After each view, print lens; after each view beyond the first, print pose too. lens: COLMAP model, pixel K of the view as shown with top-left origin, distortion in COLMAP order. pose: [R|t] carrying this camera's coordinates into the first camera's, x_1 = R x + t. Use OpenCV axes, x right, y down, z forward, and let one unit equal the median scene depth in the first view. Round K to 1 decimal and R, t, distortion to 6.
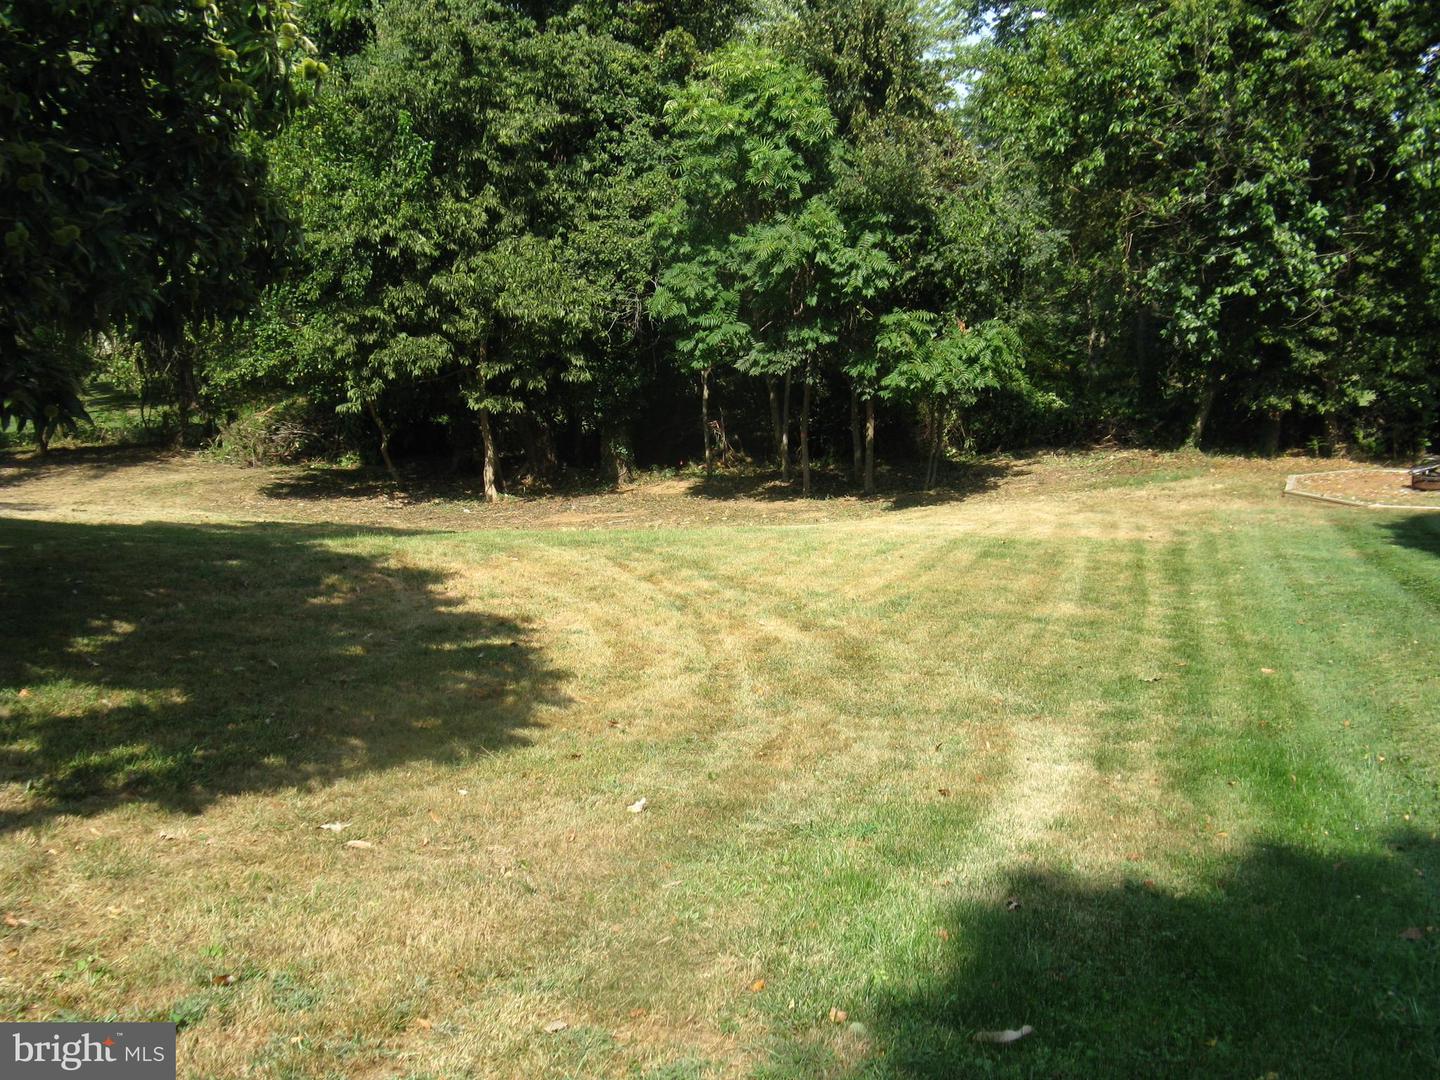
lens RADIAL K [[1497.2, 0, 709.0], [0, 1497.2, 580.4], [0, 0, 1]] dist [-0.178647, 0.222959]
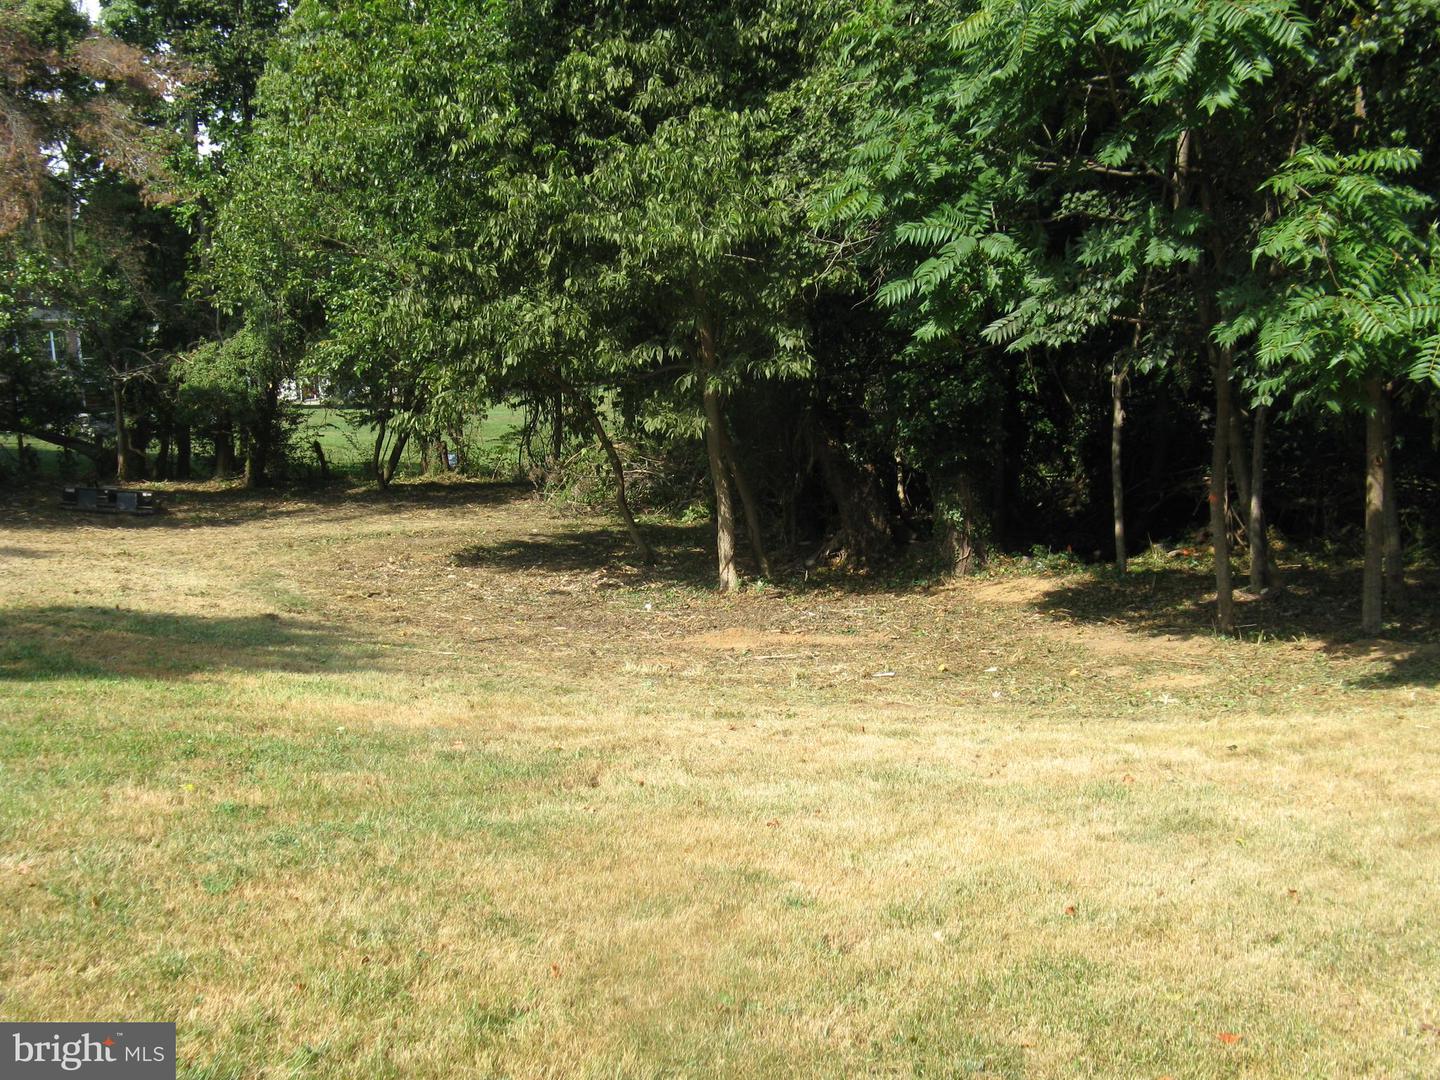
lens RADIAL K [[1497.2, 0, 709.0], [0, 1497.2, 580.4], [0, 0, 1]] dist [-0.178647, 0.222959]
pose [[0.867861, 0.063291, -0.492759, 0.158111], [-0.083209, 0.996359, -0.018575, -0.052844], [0.489789, 0.057123, 0.869968, 0.555028]]
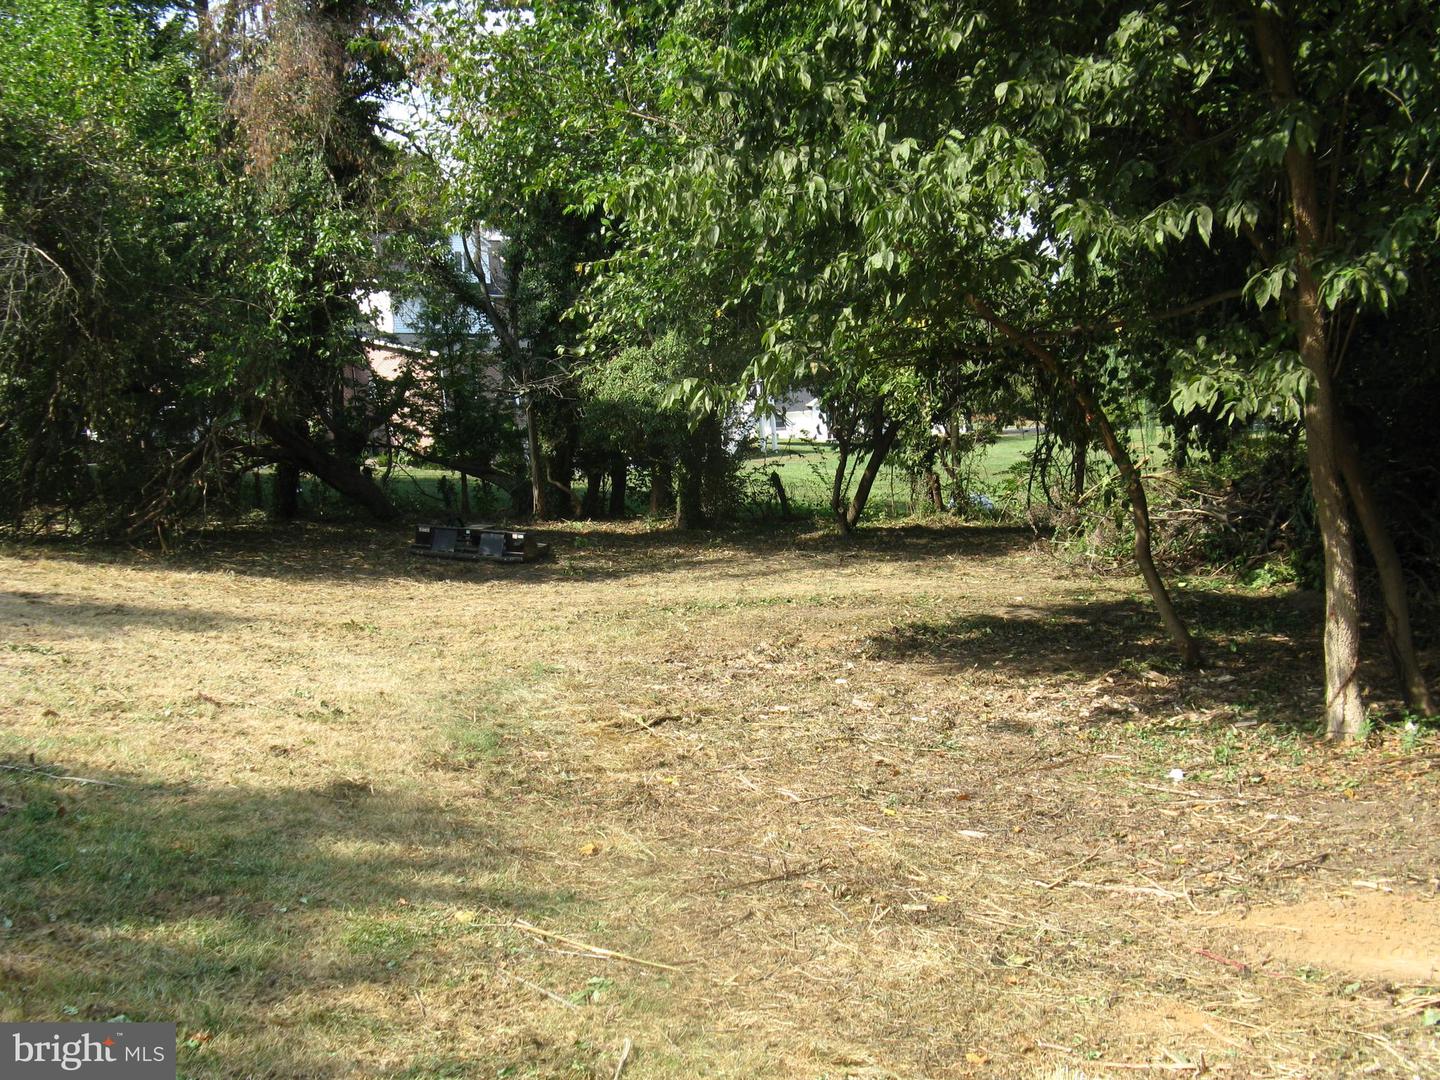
lens RADIAL K [[1497.2, 0, 709.0], [0, 1497.2, 580.4], [0, 0, 1]] dist [-0.178647, 0.222959]
pose [[0.626725, 0.061685, -0.776795, -0.001872], [-0.113912, 0.993406, -0.013020, -0.076495], [0.770869, 0.096646, 0.629619, 0.823120]]
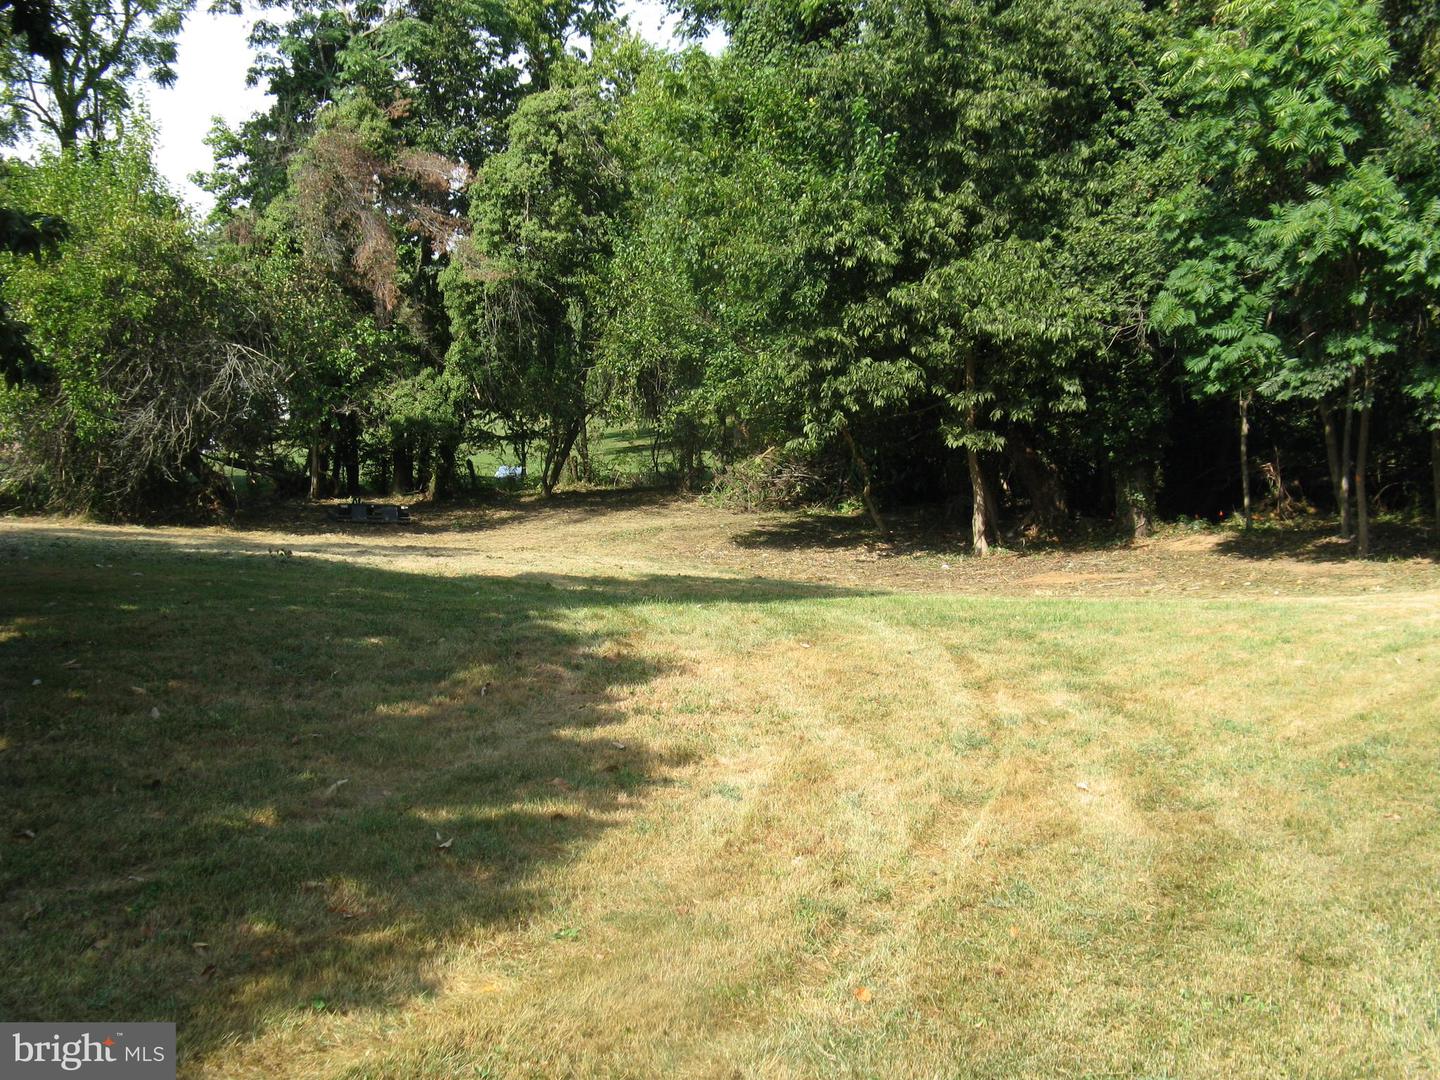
lens RADIAL K [[1506.6, 0, 718.7], [0, 1506.6, 569.4], [0, 0, 1]] dist [-0.187658, 0.263150]
pose [[0.922309, 0.019690, -0.385952, 0.053242], [-0.035399, 0.998807, -0.033636, -0.012914], [0.384829, 0.044685, 0.921905, 0.177550]]
